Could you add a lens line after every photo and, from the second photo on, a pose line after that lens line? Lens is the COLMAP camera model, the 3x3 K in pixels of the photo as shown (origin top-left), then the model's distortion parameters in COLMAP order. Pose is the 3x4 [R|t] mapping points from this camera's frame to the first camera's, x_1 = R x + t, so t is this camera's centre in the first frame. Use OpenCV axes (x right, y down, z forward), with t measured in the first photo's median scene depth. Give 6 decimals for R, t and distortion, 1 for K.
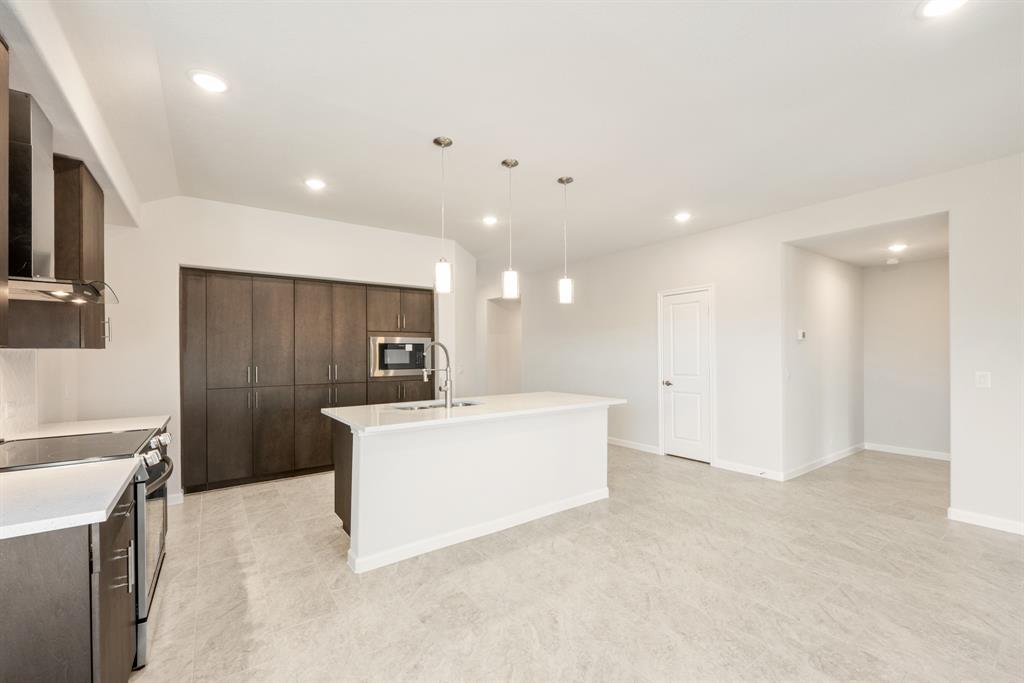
lens RADIAL K [[418.9, 0, 506.1], [0, 418.9, 350.5], [0, 0, 1]] dist [-0.000490, 0.000343]
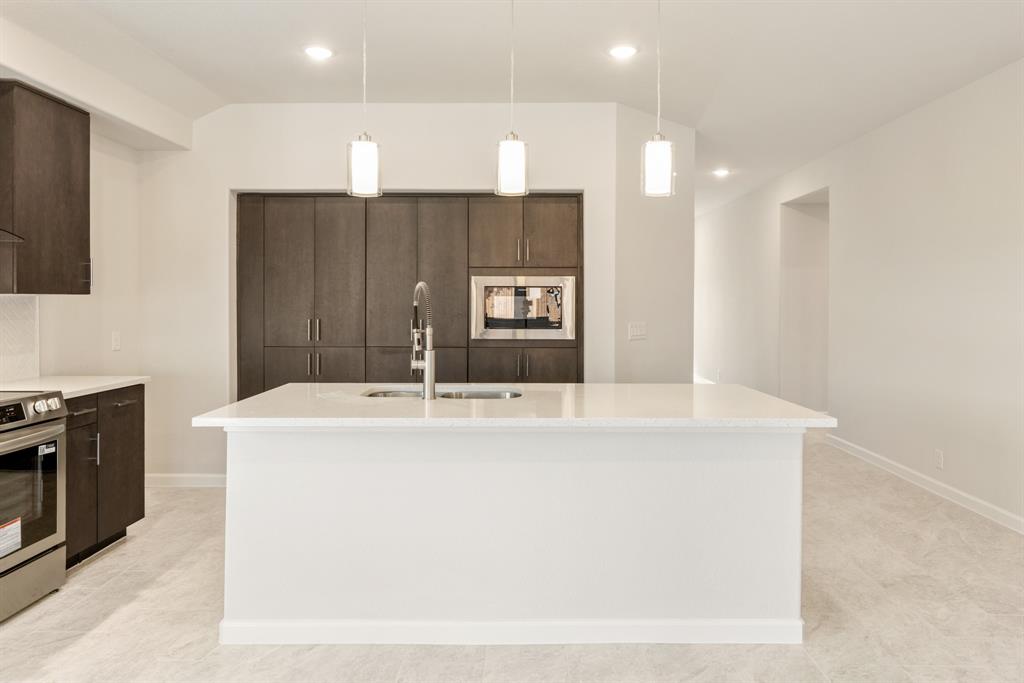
lens RADIAL K [[648.4, 0, 520.3], [0, 648.4, 304.4], [0, 0, 1]] dist [-0.001525, -0.000487]
pose [[0.815009, 0.007833, -0.579395, 0.335397], [-0.002709, 0.999949, 0.009708, 0.000503], [0.579442, -0.006343, 0.814989, 0.259865]]
